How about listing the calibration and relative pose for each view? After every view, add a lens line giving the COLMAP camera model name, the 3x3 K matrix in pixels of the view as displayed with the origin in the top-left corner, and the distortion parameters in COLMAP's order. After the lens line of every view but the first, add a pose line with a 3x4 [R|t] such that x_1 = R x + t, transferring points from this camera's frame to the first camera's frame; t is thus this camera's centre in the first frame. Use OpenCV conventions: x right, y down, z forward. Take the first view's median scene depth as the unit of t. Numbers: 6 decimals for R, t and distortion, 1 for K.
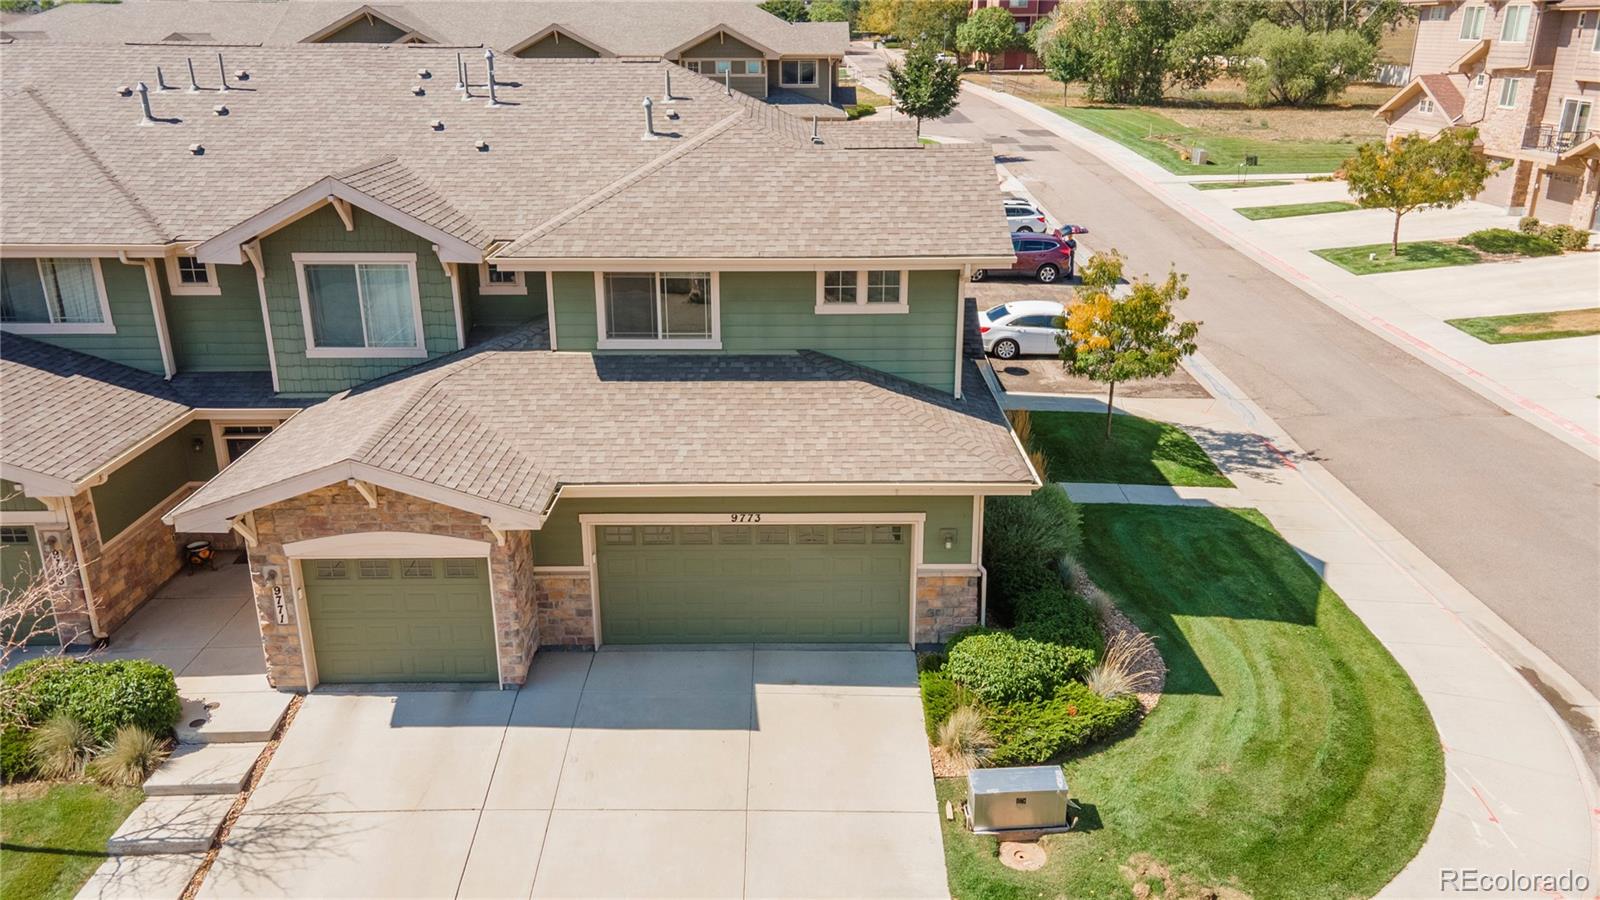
lens RADIAL K [[1186.0, 0, 844.5], [0, 1186.0, 427.1], [0, 0, 1]] dist [0.036306, 0.013073]
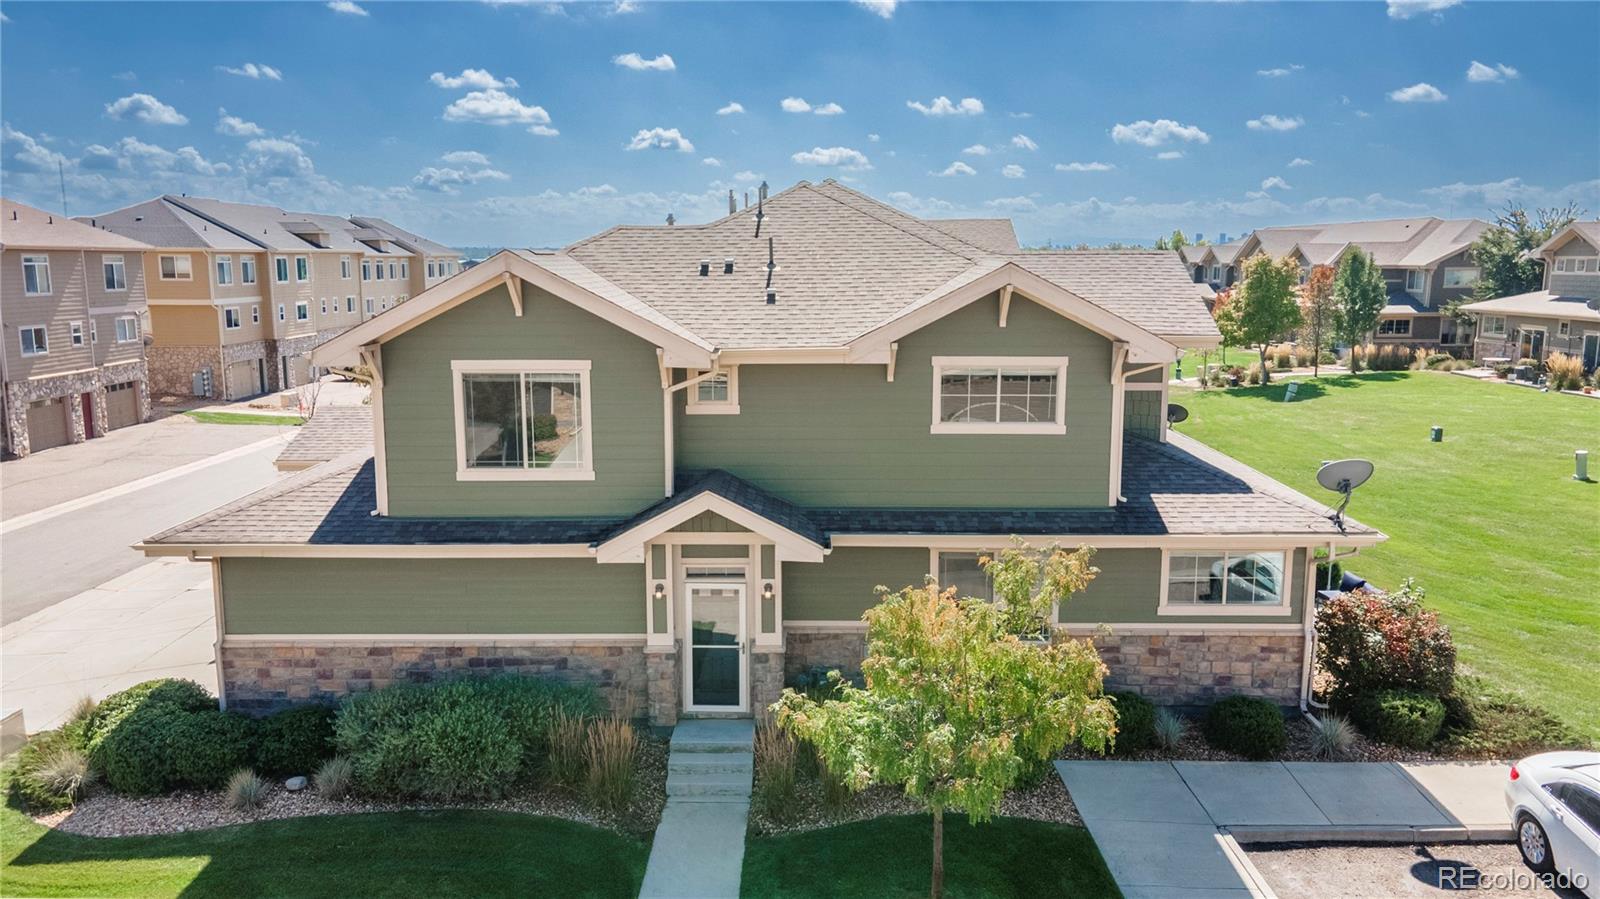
lens RADIAL K [[1186.0, 0, 796.4], [0, 1186.0, 448.6], [0, 0, 1]] dist [0.036306, 0.013073]
pose [[-0.032179, 0.161580, -0.986335, 0.714832], [-0.320700, 0.932997, 0.163305, -0.234784], [0.946634, 0.321573, 0.021795, 0.929185]]
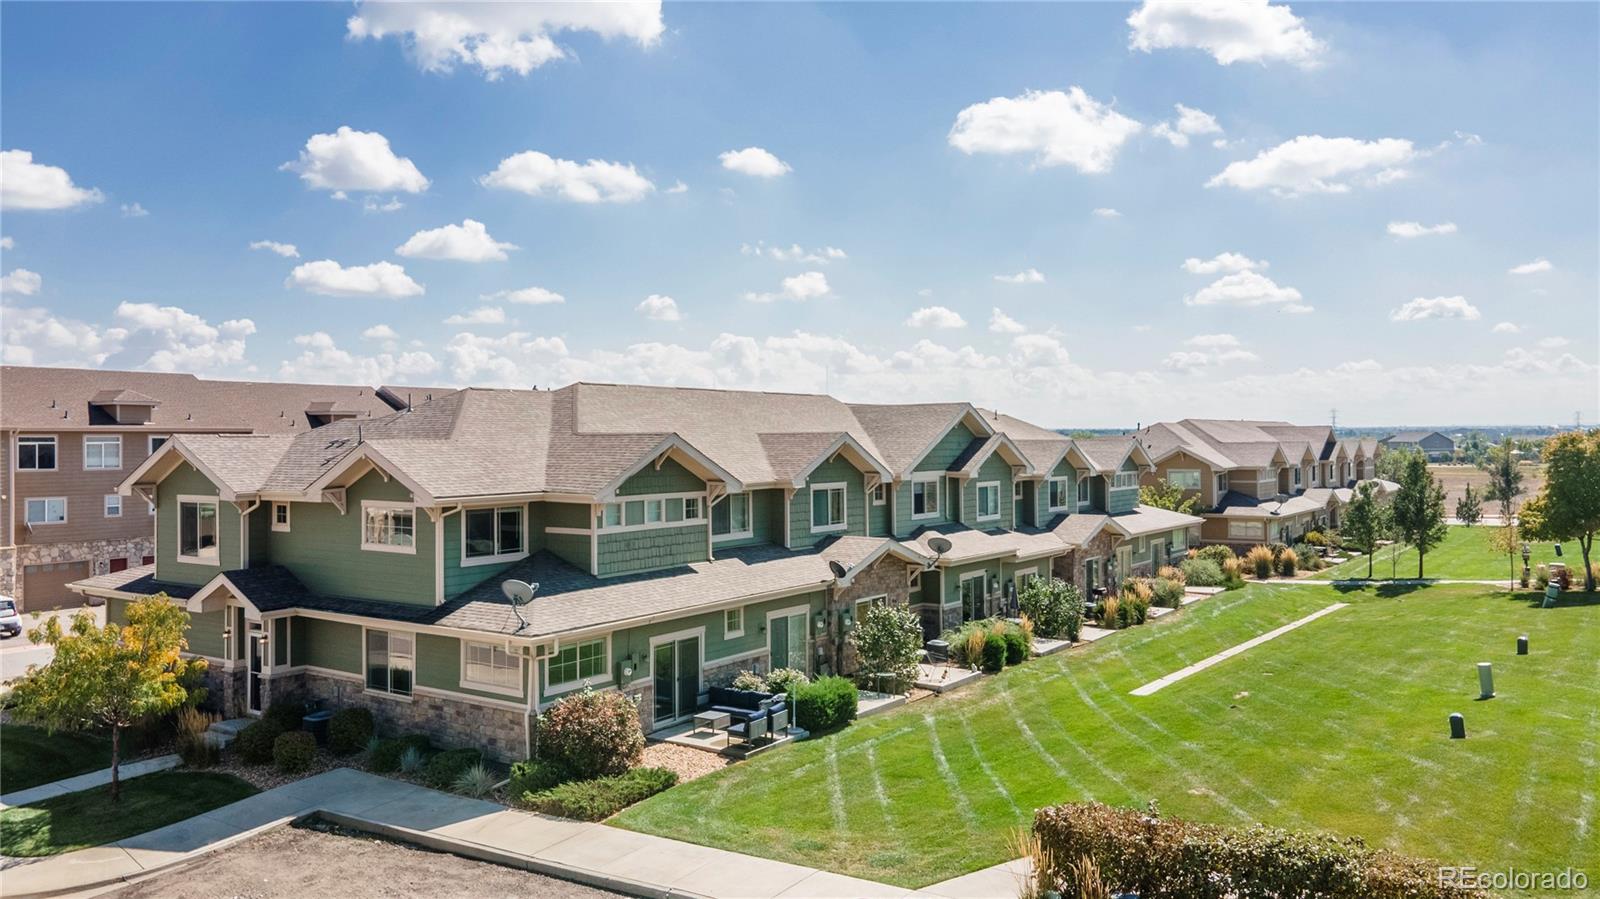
lens RADIAL K [[1186.0, 0, 796.3], [0, 1186.0, 450.9], [0, 0, 1]] dist [0.036306, 0.013073]
pose [[-0.599298, 0.013248, -0.800417, 0.657434], [-0.250983, 0.946341, 0.203582, -0.549685], [0.760165, 0.322897, -0.563815, 1.868990]]
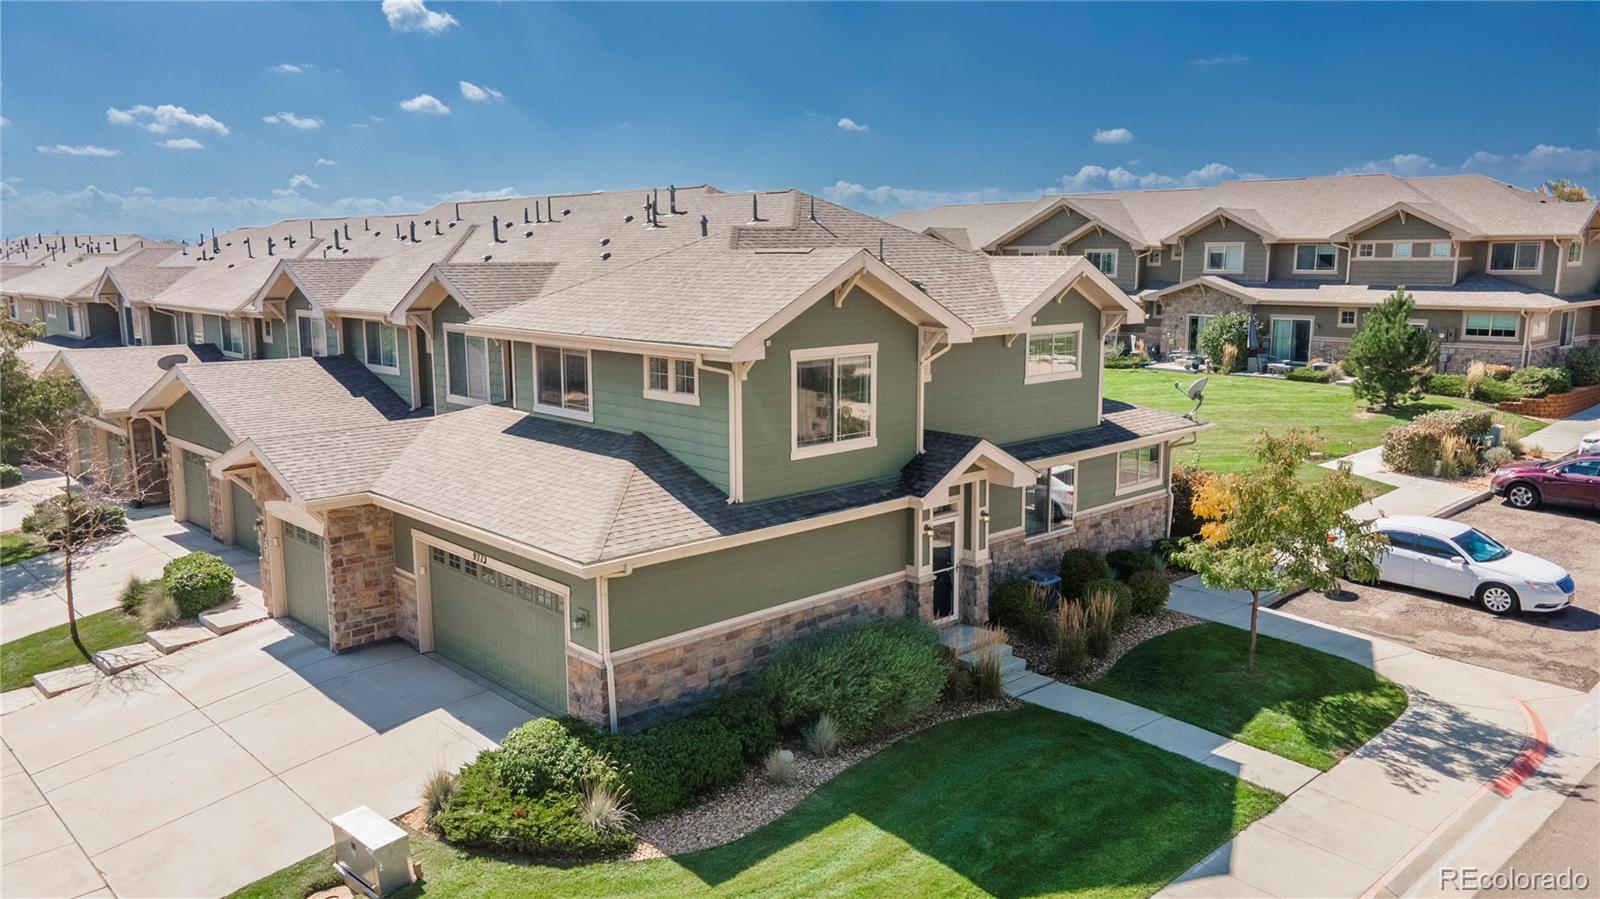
lens RADIAL K [[1186.0, 0, 809.4], [0, 1186.0, 456.0], [0, 0, 1]] dist [0.036306, 0.013073]
pose [[0.674753, 0.123233, -0.727683, 0.600441], [-0.234089, 0.970788, -0.052660, -0.018535], [0.699936, 0.205875, 0.683889, 0.292027]]
